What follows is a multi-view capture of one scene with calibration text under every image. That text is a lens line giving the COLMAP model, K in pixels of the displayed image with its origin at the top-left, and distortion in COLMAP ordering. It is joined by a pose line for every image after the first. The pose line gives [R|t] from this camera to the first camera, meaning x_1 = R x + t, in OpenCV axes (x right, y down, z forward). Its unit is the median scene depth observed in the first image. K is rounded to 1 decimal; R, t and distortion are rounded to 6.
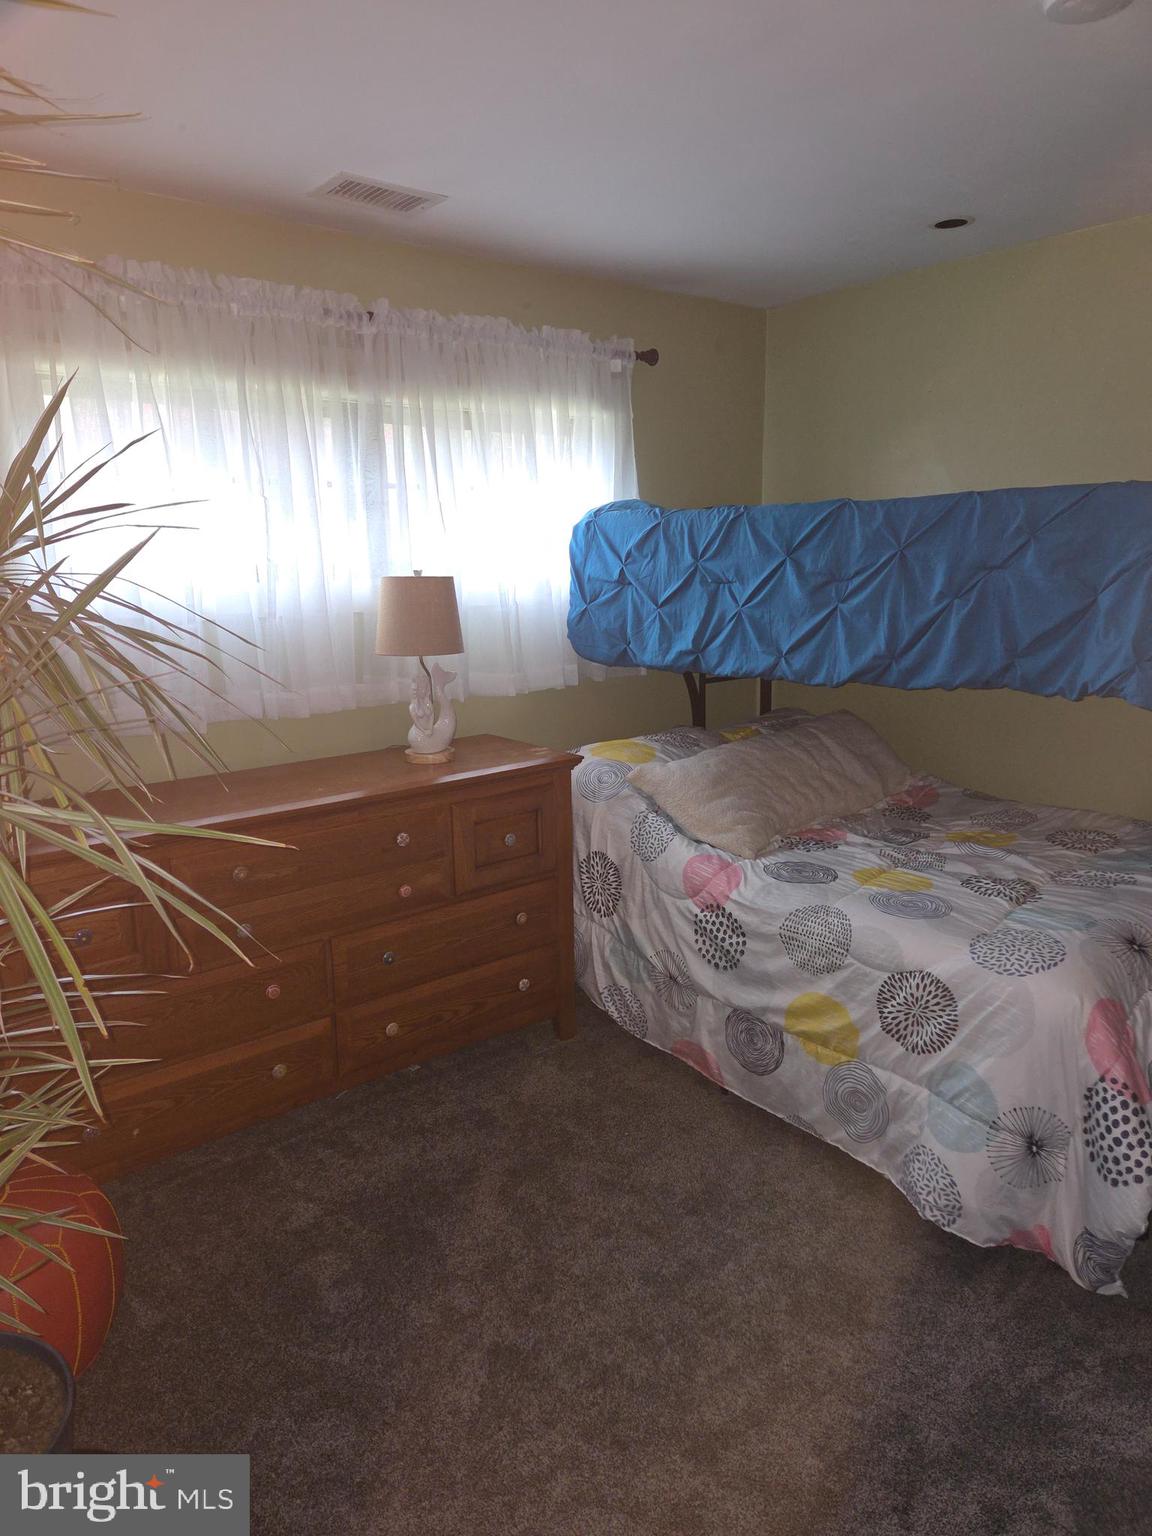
lens RADIAL K [[1019.4, 0, 576.9], [0, 1019.4, 767.1], [0, 0, 1]] dist [0.061468, -0.043008]
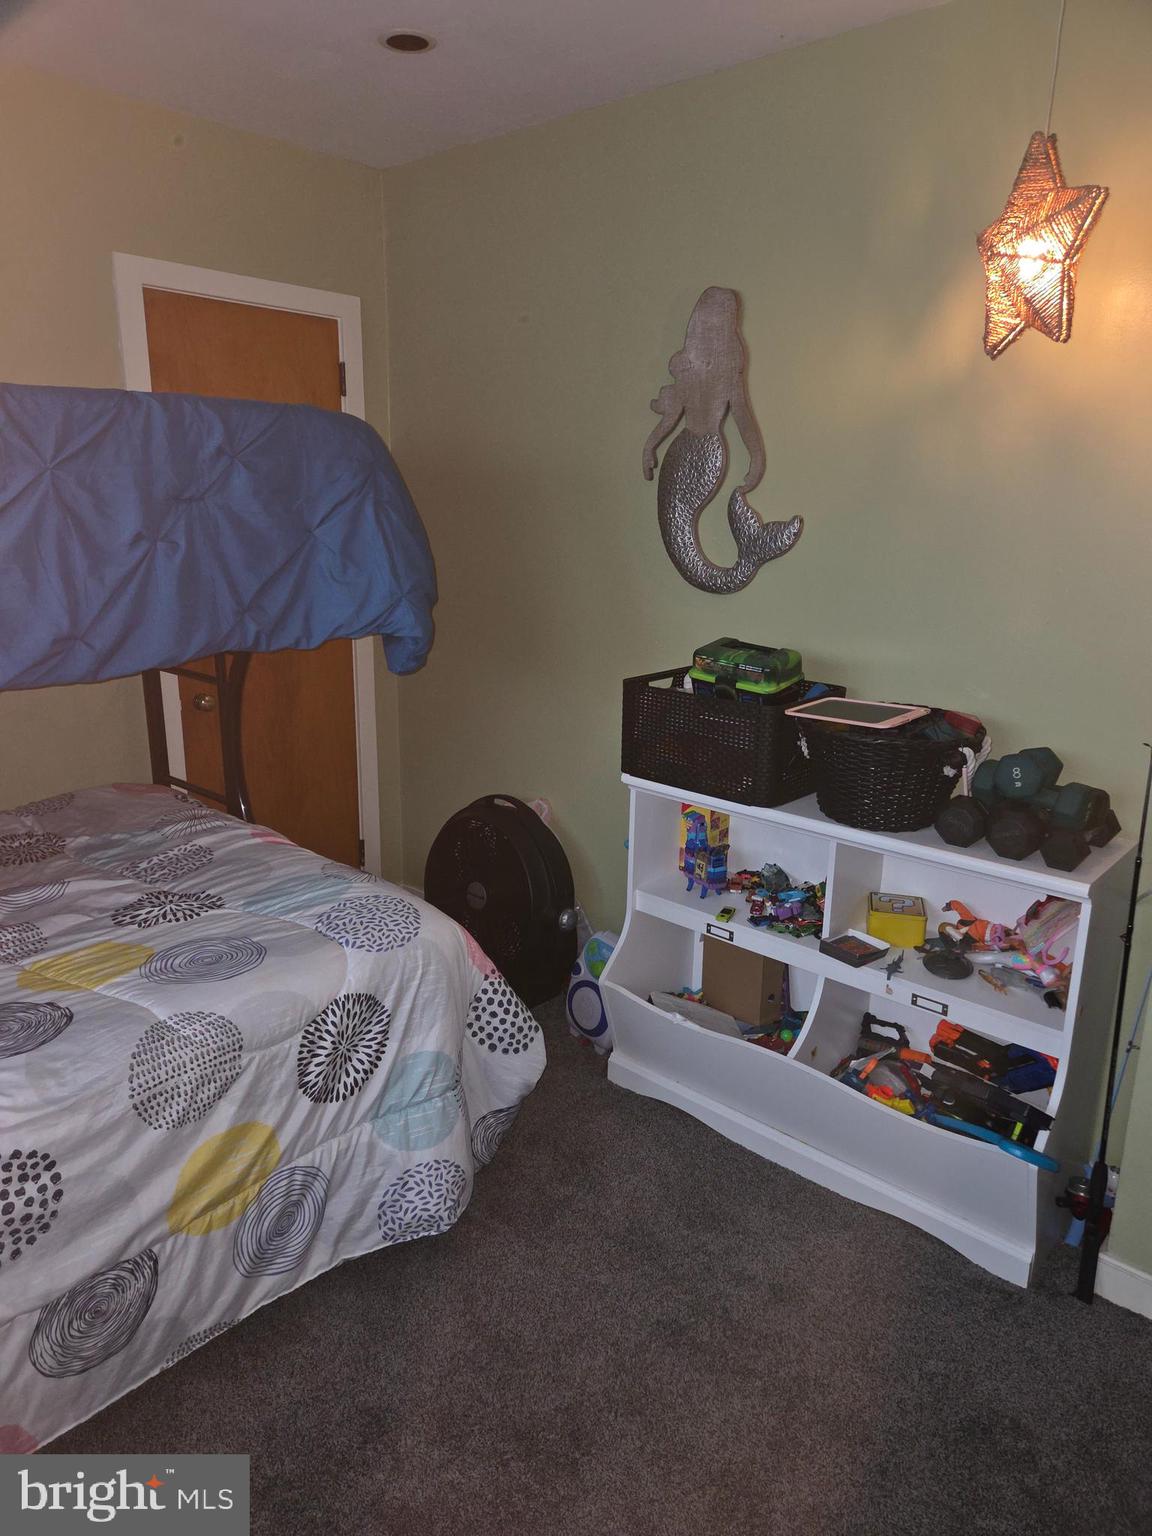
lens RADIAL K [[1019.4, 0, 575.0], [0, 1019.4, 771.1], [0, 0, 1]] dist [0.061468, -0.043008]
pose [[-0.148383, -0.245575, 0.957954, -0.394246], [0.200733, 0.941033, 0.272330, -0.144010], [-0.968343, 0.232702, -0.090338, 0.781114]]
